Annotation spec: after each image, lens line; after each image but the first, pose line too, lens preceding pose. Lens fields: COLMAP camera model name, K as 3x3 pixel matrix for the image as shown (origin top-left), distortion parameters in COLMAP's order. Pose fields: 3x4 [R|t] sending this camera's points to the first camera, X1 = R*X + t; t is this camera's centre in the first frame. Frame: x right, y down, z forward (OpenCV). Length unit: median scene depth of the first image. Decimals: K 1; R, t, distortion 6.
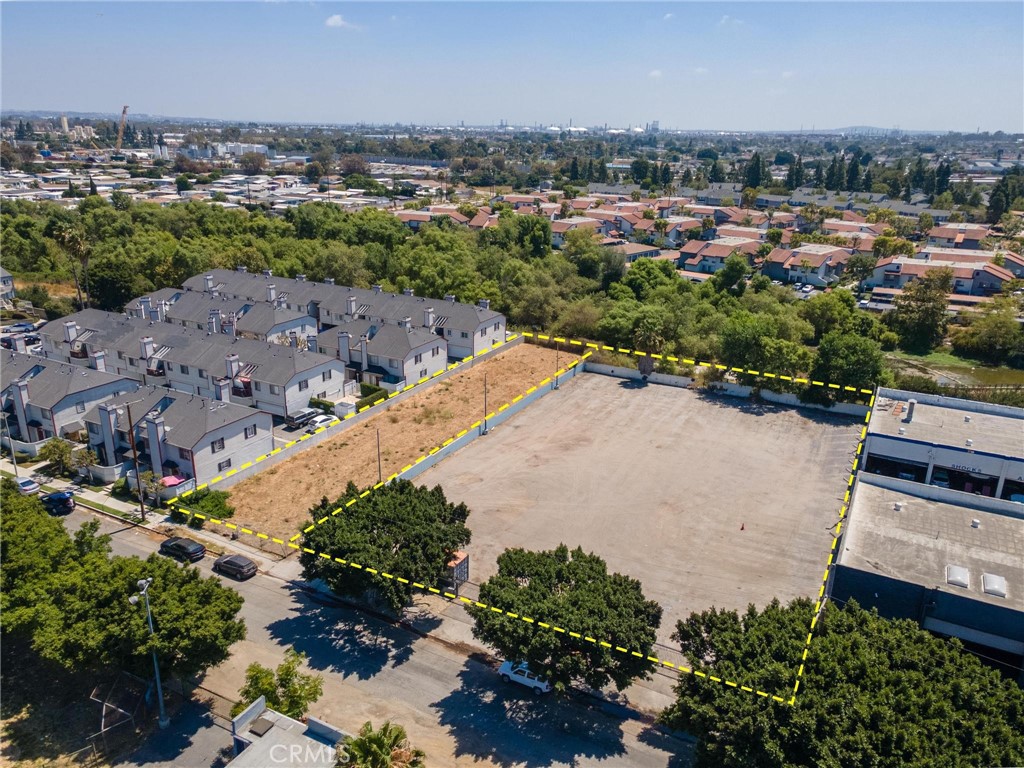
lens RADIAL K [[757.3, 0, 503.1], [0, 757.3, 385.9], [0, 0, 1]] dist [0.035130, 0.009939]
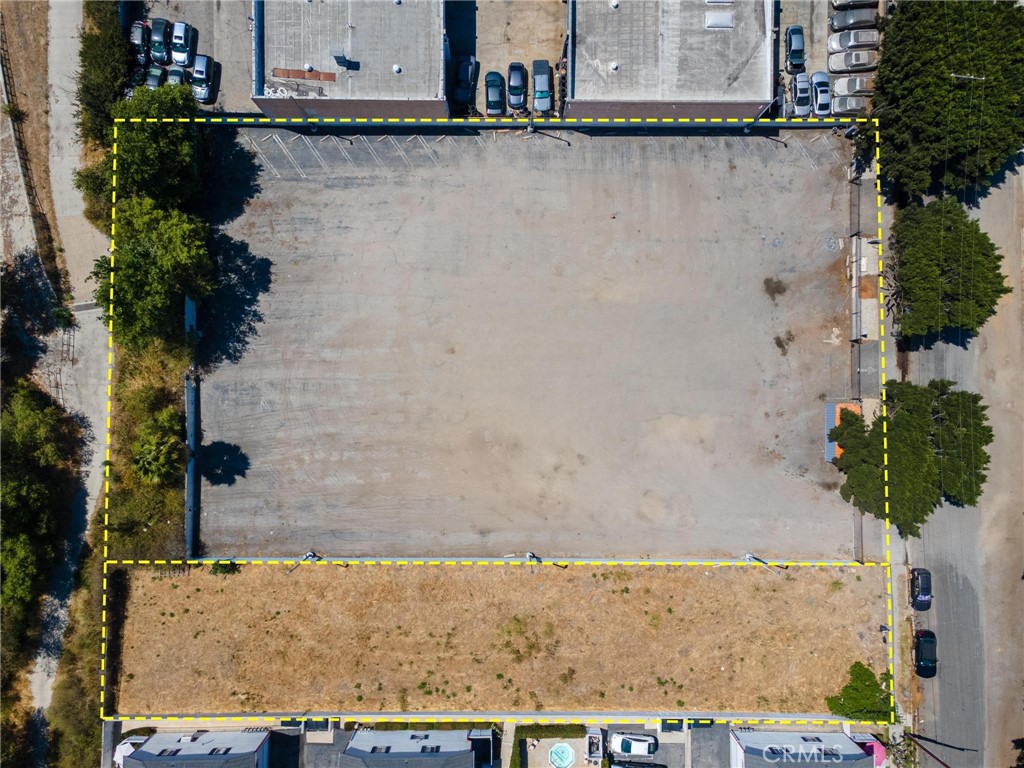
lens RADIAL K [[757.3, 0, 503.1], [0, 757.3, 385.9], [0, 0, 1]] dist [0.035130, 0.009939]
pose [[-0.475240, -0.879848, -0.003809, 0.126747], [0.266172, -0.147893, 0.952513, -0.574558], [-0.838630, 0.451658, 0.304475, 0.615018]]
